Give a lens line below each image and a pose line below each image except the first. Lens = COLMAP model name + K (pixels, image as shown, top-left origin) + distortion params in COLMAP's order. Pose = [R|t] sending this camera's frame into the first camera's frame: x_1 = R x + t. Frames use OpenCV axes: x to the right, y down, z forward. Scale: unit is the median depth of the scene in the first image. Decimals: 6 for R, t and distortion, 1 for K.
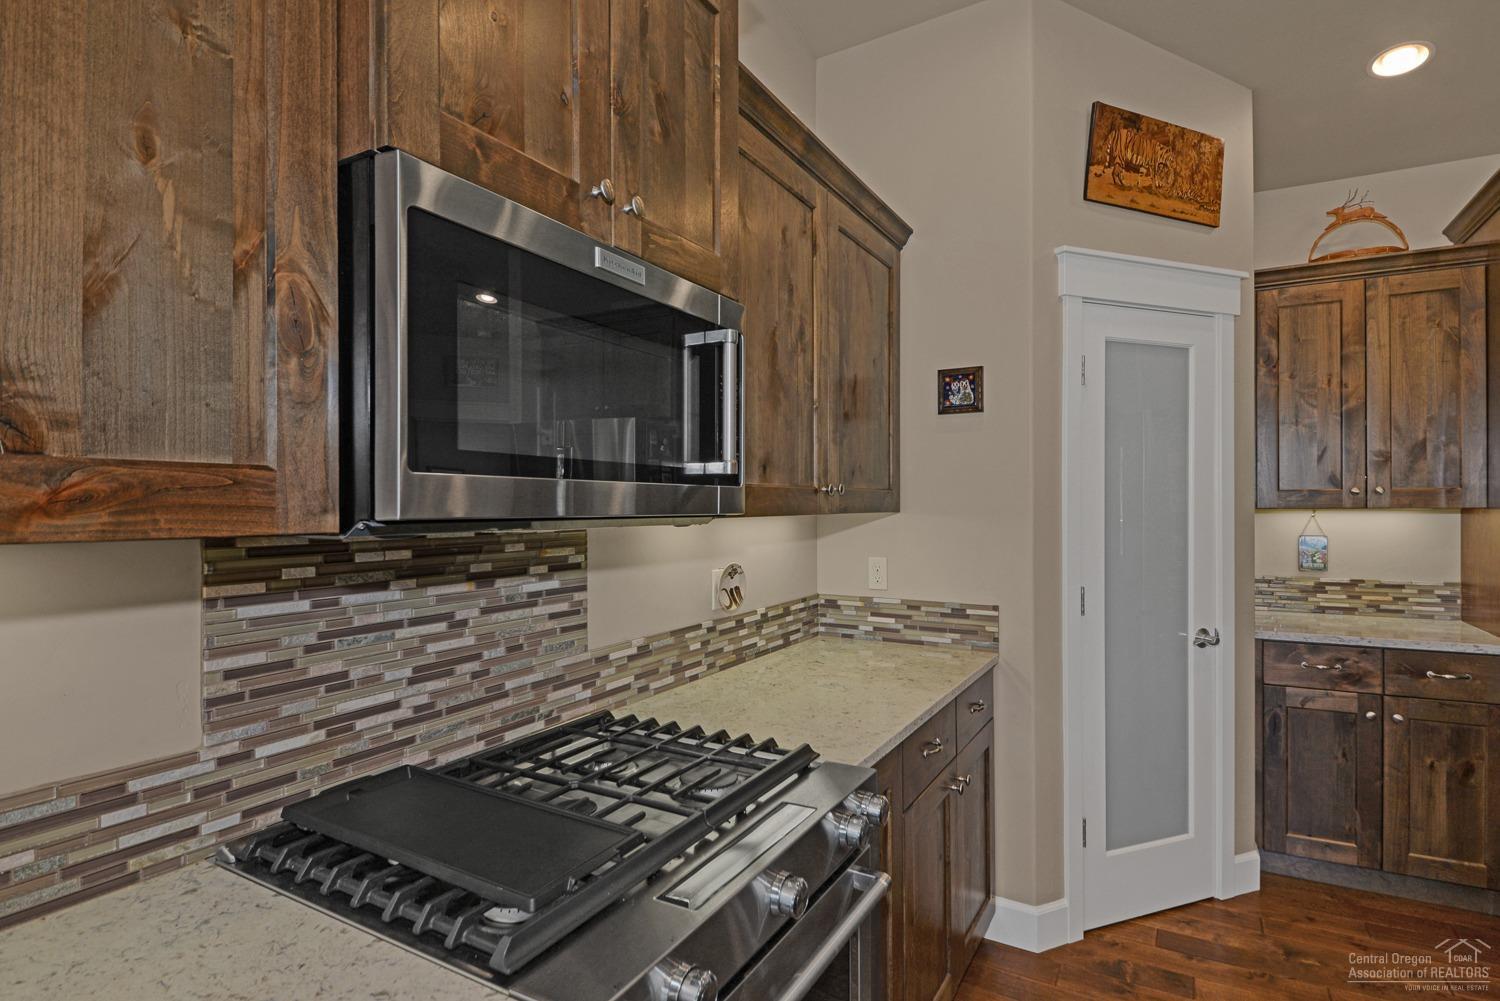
lens RADIAL K [[757.1, 0, 755.3], [0, 757.1, 510.2], [0, 0, 1]] dist [0.009218, -0.014055]
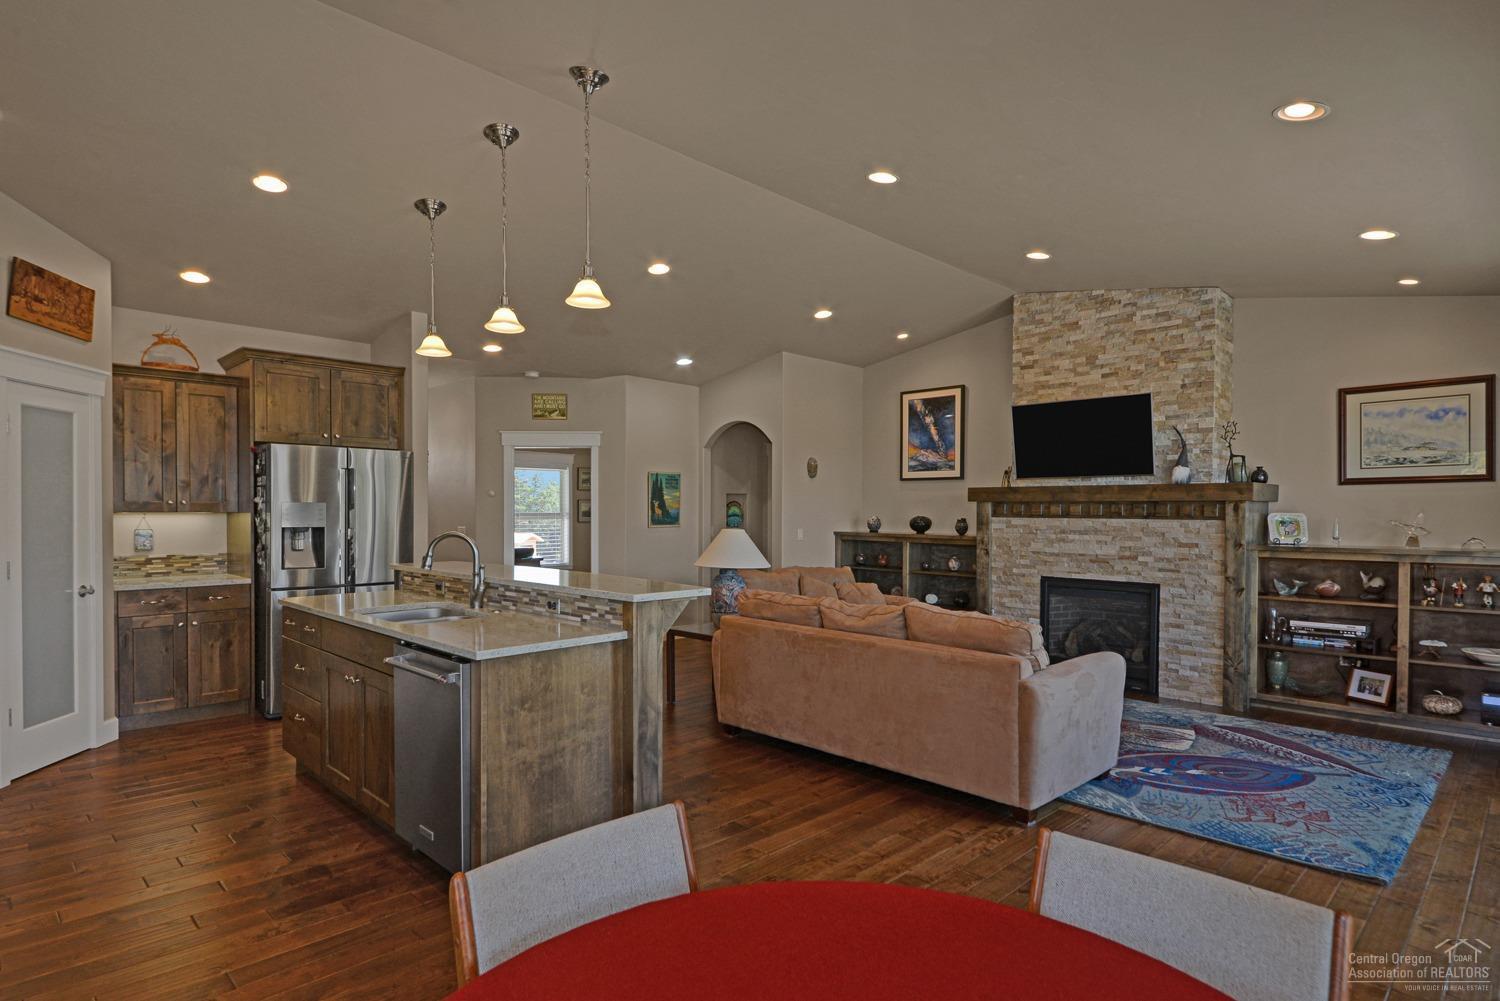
lens RADIAL K [[799.8, 0, 751.7], [0, 799.8, 510.8], [0, 0, 1]] dist [0.017798, -0.006939]
pose [[0.252653, 0.001673, 0.967556, -0.766696], [0.007633, 0.999964, -0.003723, 0.012656], [-0.967527, 0.008326, 0.252631, -0.880127]]
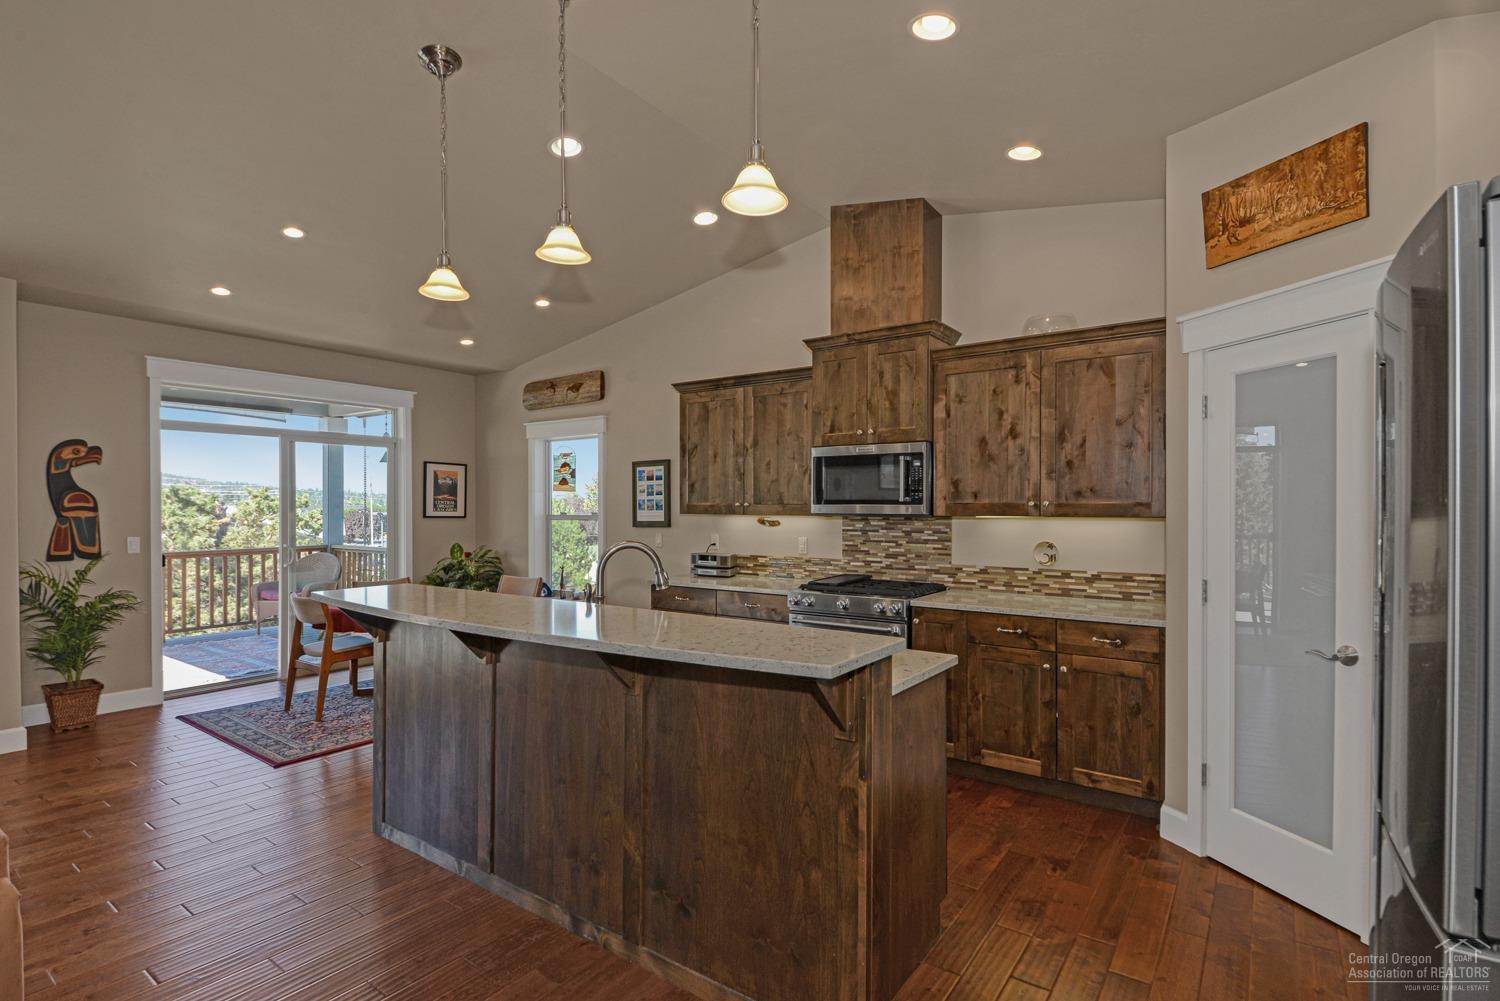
lens RADIAL K [[705.6, 0, 727.0], [0, 705.6, 508.7], [0, 0, 1]] dist [-0.023356, -0.007337]
pose [[-0.130130, 0.008979, -0.991456, 1.617631], [-0.005928, 0.999934, 0.009834, -0.023097], [0.991479, 0.007157, -0.130068, 0.355453]]
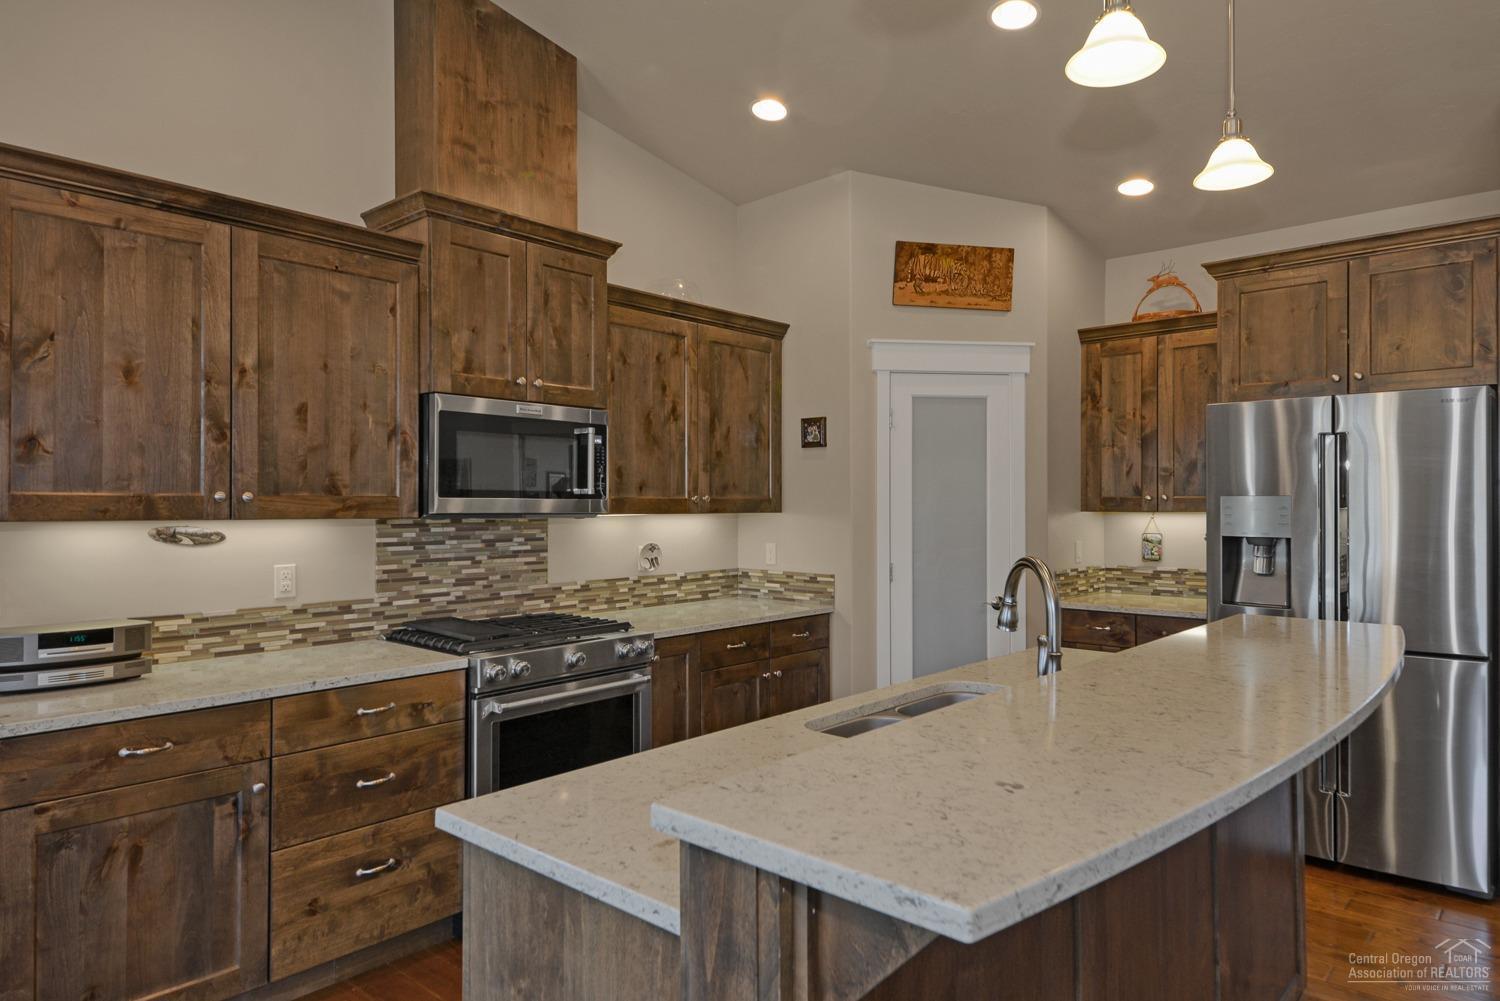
lens RADIAL K [[910.7, 0, 753.6], [0, 910.7, 502.3], [0, 0, 1]] dist [0.023164, 0.002136]
pose [[0.977189, 0.001768, -0.212362, 0.531728], [-0.003955, 0.999943, -0.009876, -0.000473], [0.212333, 0.010491, 0.977141, -0.790583]]
